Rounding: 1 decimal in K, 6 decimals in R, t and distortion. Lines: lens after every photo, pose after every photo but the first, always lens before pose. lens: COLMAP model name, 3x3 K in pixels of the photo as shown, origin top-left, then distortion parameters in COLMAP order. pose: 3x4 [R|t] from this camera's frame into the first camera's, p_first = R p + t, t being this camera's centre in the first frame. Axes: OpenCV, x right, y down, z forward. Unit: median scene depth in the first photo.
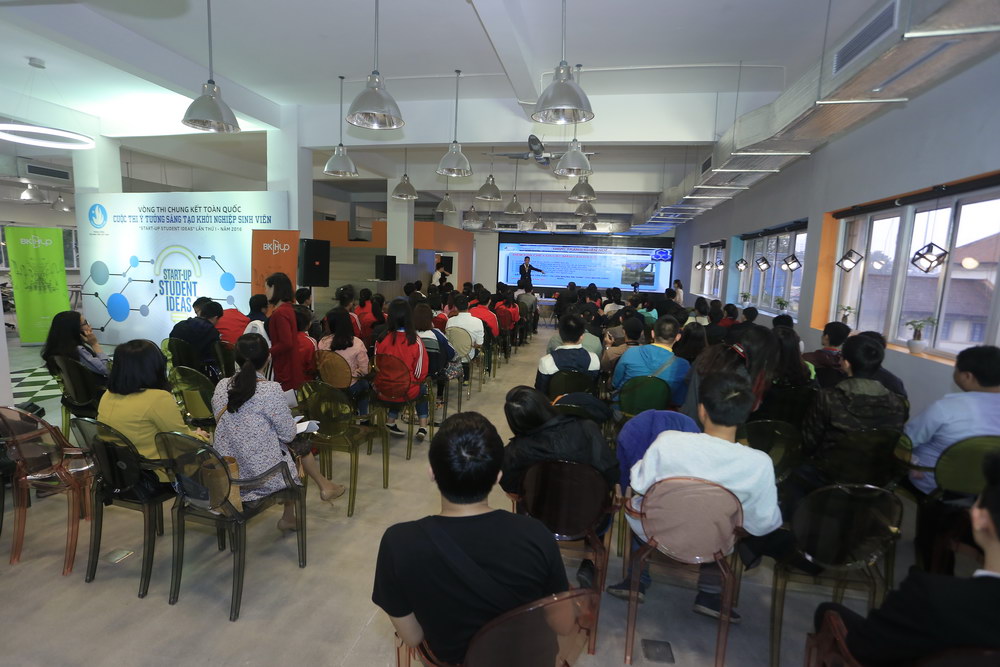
lens RADIAL K [[476.5, 0, 500.0], [0, 476.5, 333.5], [0, 0, 1]] dist [-0.064894, 0.036928]
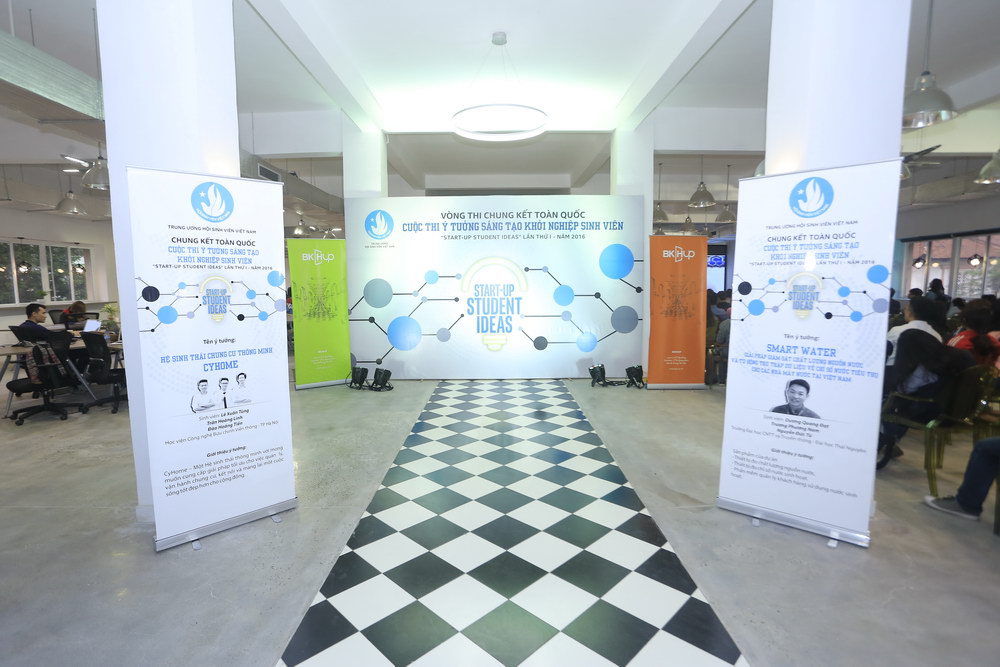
lens RADIAL K [[476.5, 0, 500.0], [0, 476.5, 333.5], [0, 0, 1]] dist [-0.064894, 0.036928]
pose [[0.975294, -0.063728, 0.211519, -0.871411], [0.070485, 0.997211, -0.024556, -0.024034], [-0.209364, 0.038858, 0.977065, 0.138555]]
